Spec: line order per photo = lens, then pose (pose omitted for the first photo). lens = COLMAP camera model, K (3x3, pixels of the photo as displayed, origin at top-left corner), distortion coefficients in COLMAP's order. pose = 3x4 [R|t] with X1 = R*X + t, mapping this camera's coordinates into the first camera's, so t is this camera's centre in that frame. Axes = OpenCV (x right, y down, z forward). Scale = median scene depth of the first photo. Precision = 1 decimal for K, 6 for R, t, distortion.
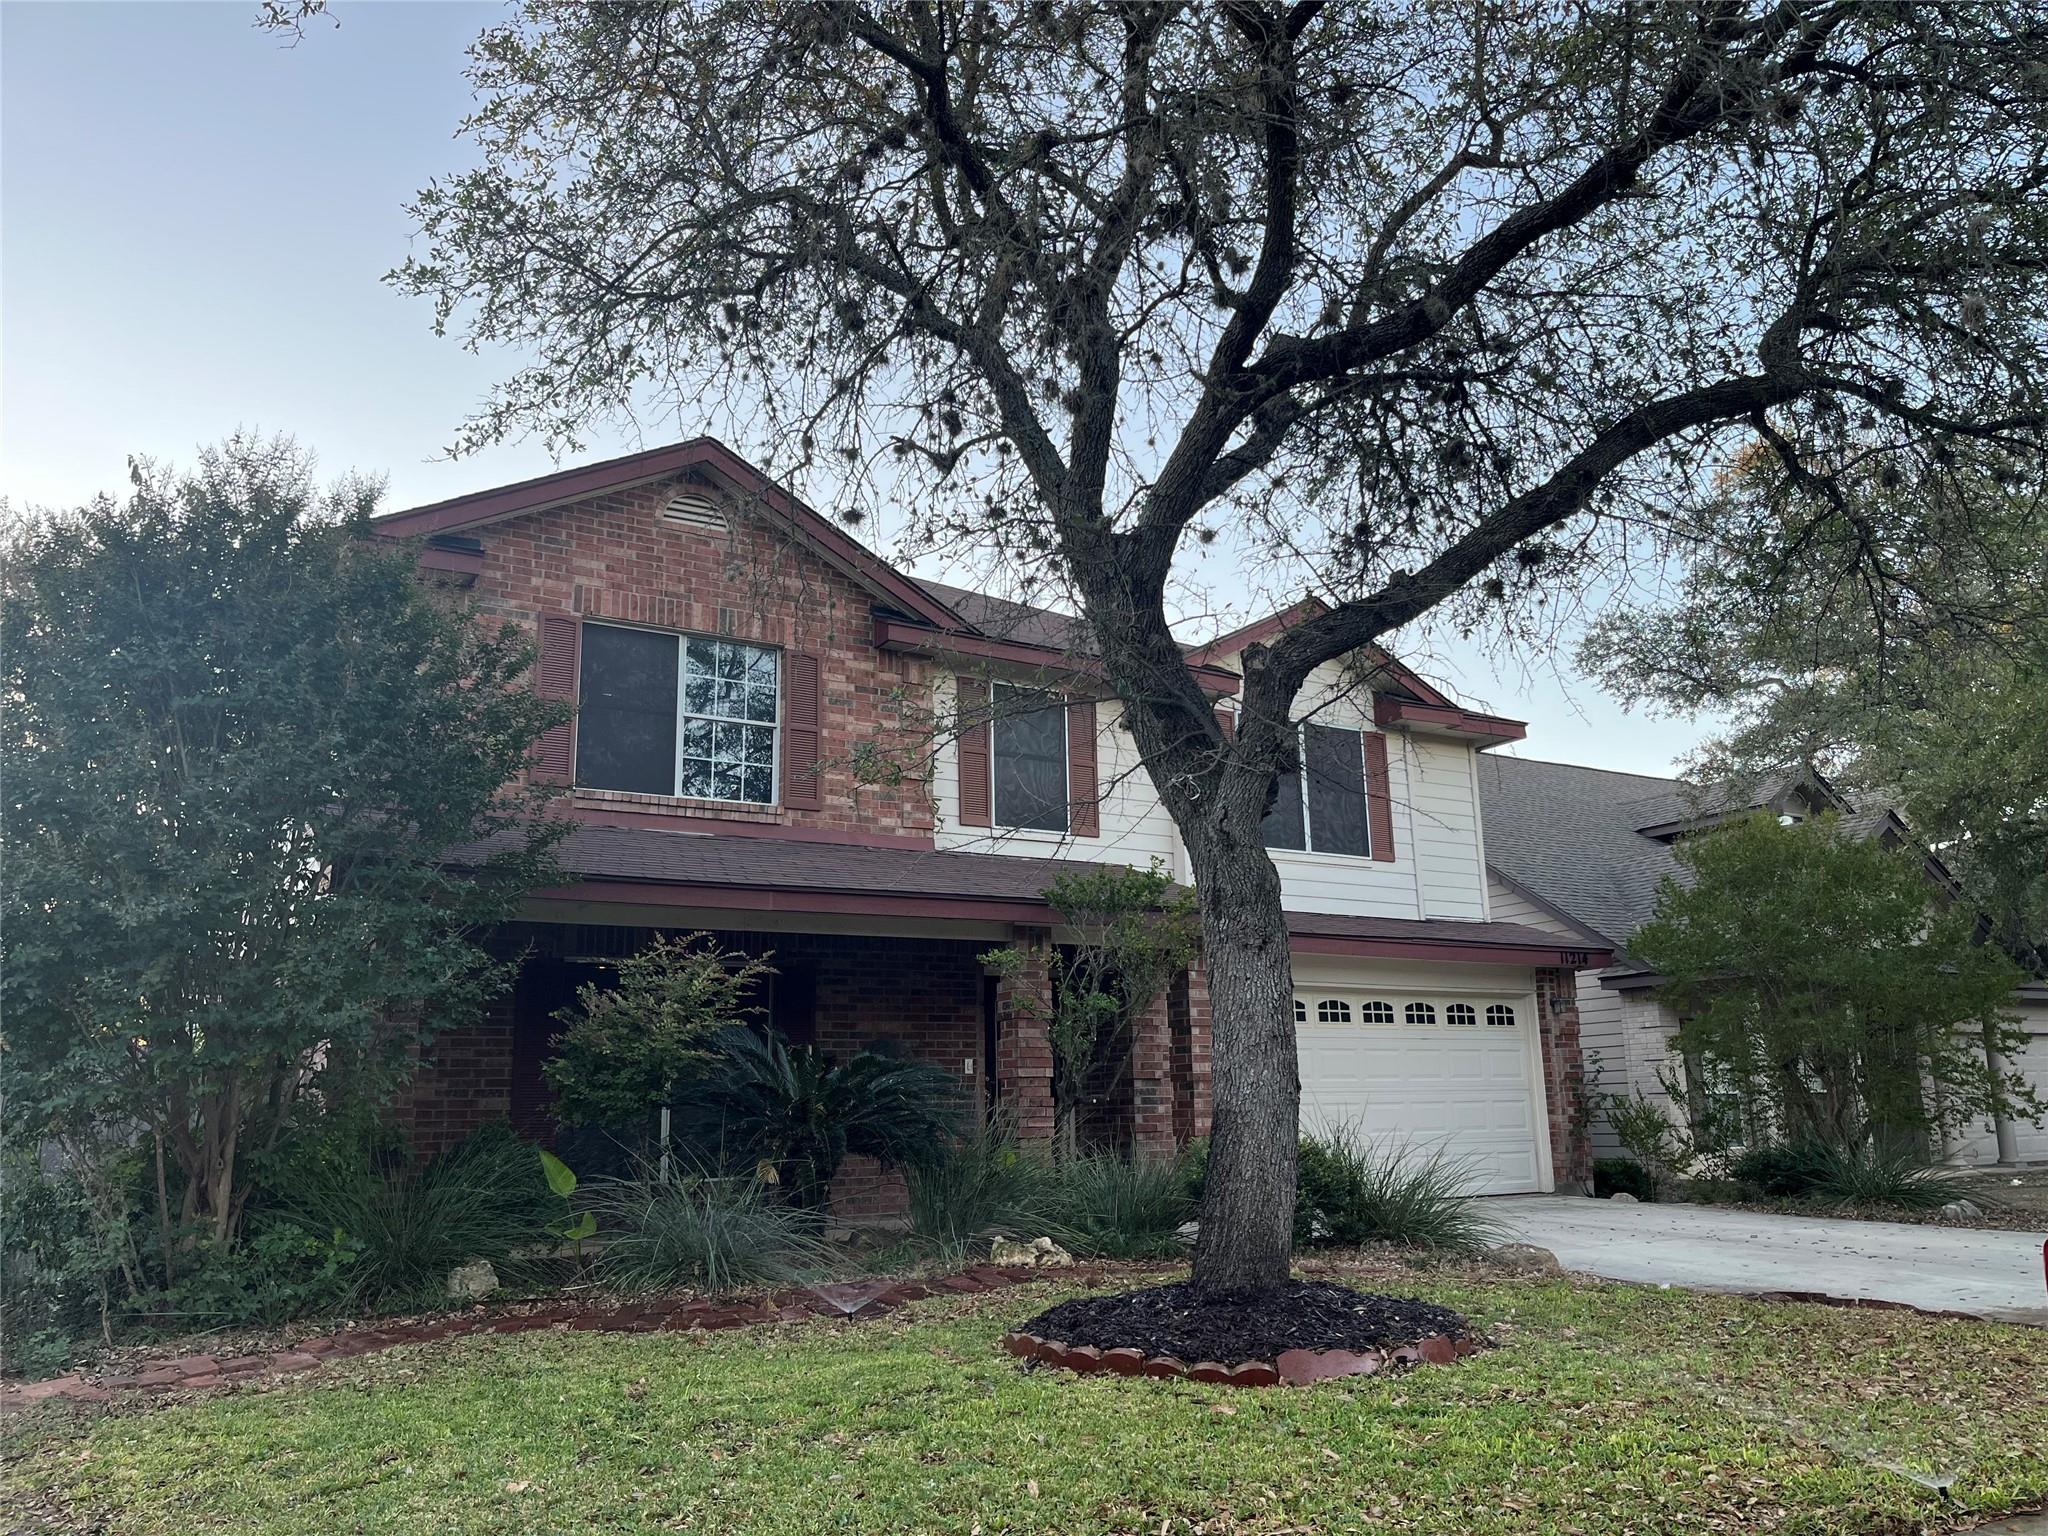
lens RADIAL K [[1532.6, 0, 1024.0], [0, 1532.6, 768.0], [0, 0, 1]] dist [0.060987, -0.075640]
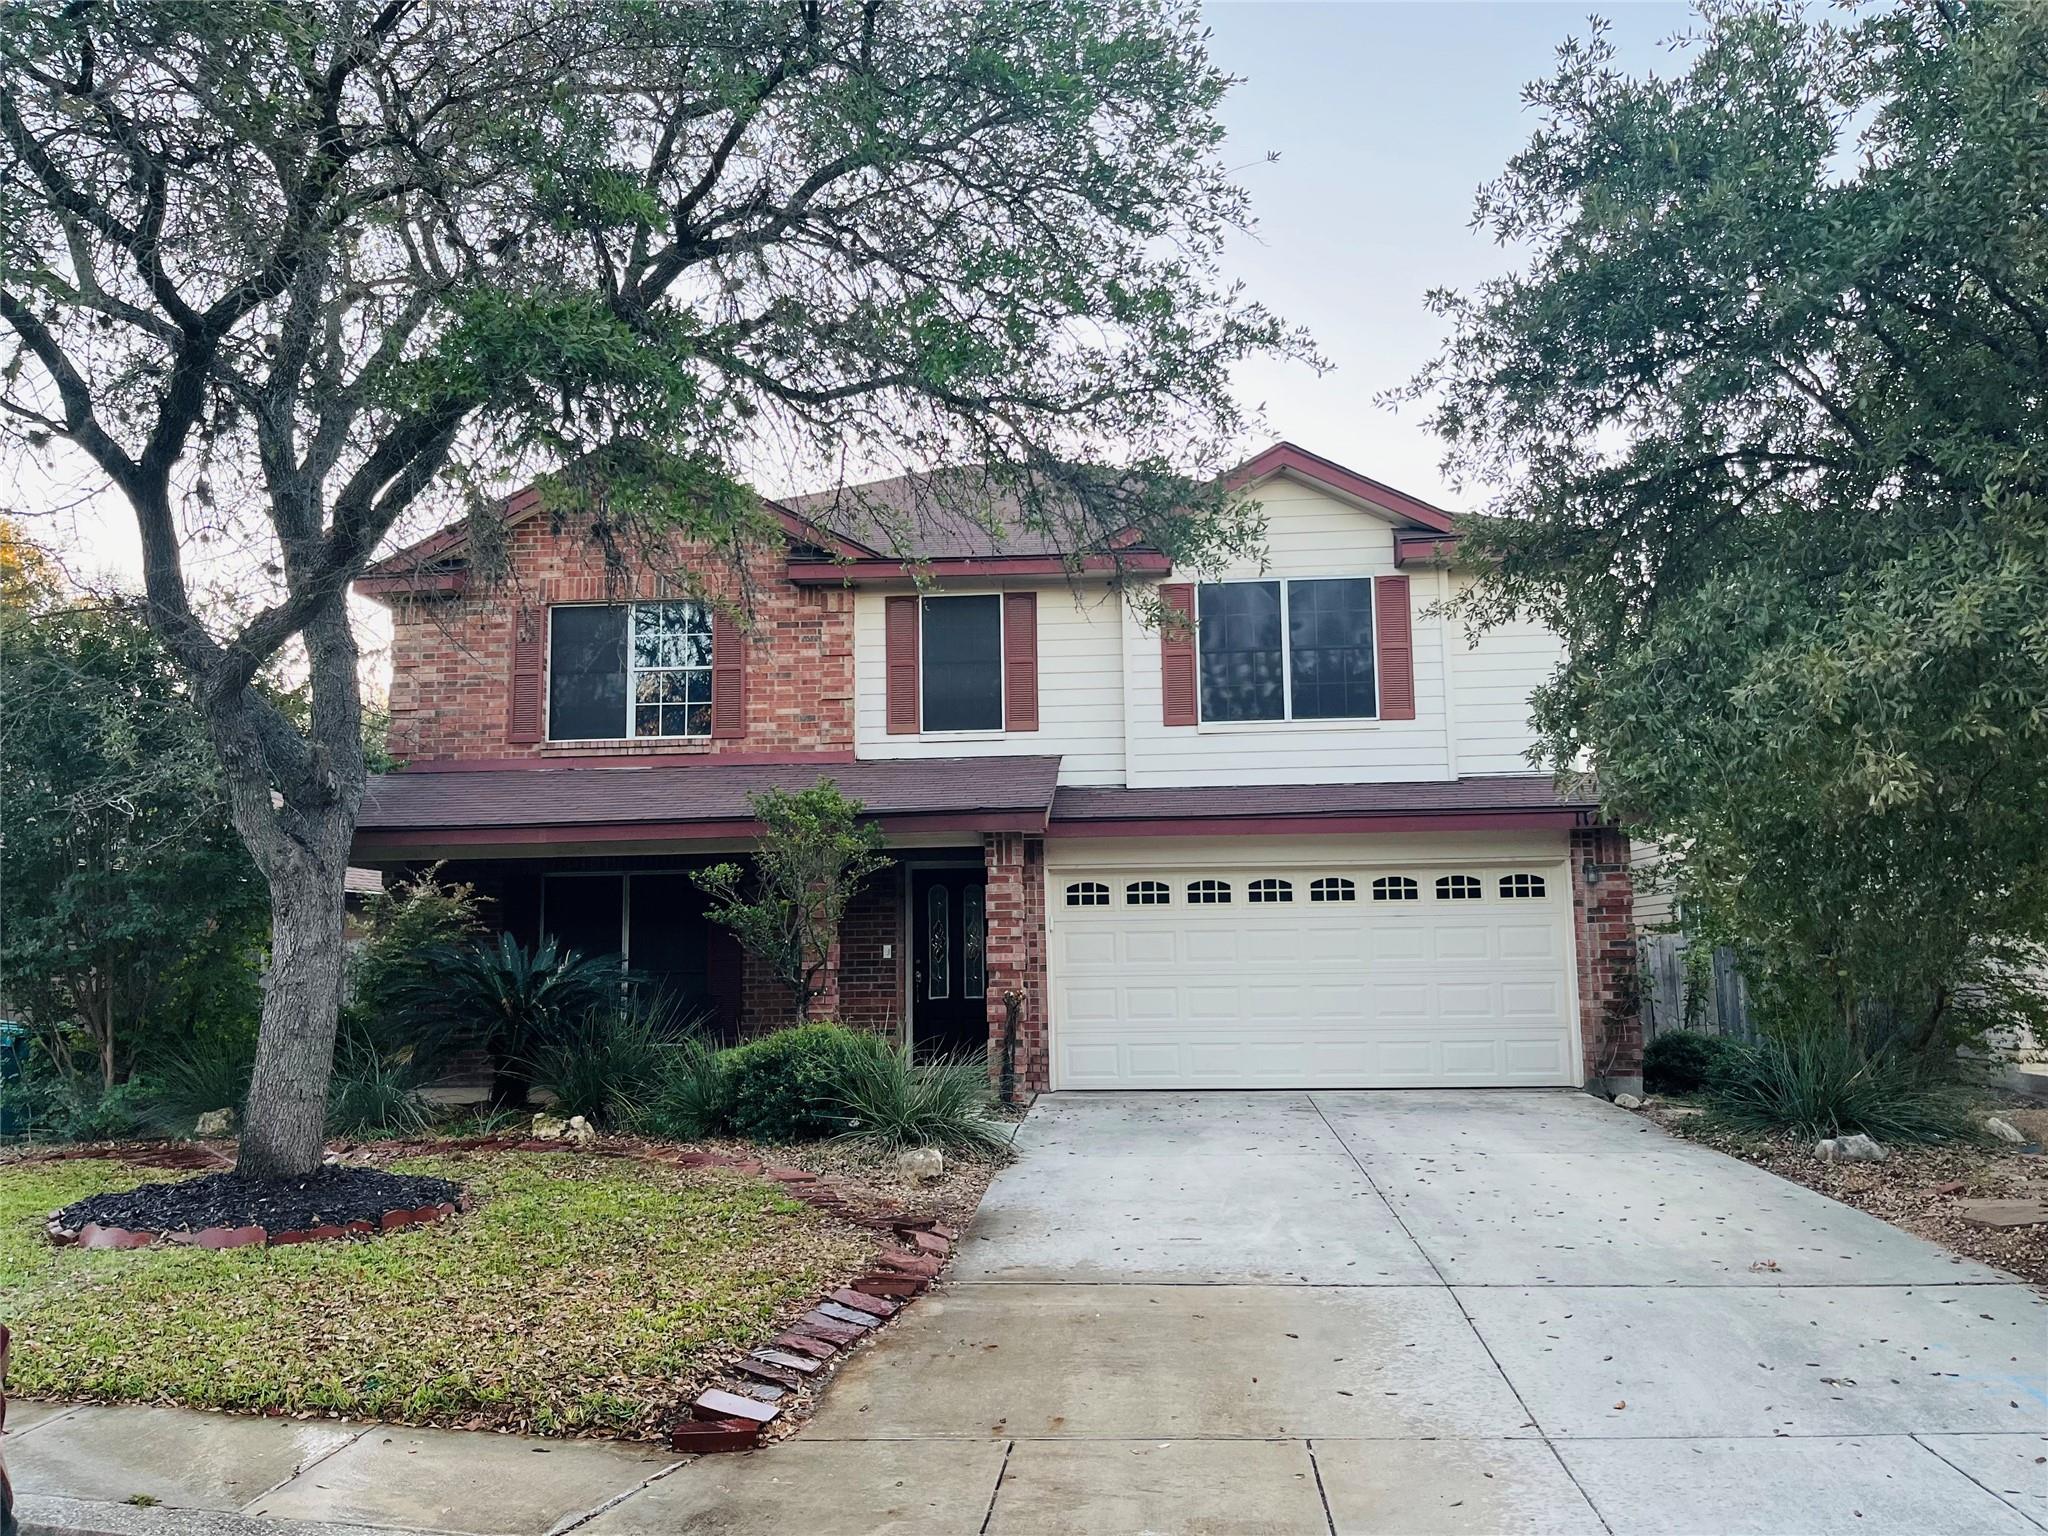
lens RADIAL K [[1532.6, 0, 1024.0], [0, 1532.6, 768.0], [0, 0, 1]] dist [0.060987, -0.075640]
pose [[0.814343, -0.063498, -0.576900, 0.678997], [0.128014, 0.989168, 0.071828, -0.005479], [0.566090, -0.132344, 0.813650, 0.160020]]
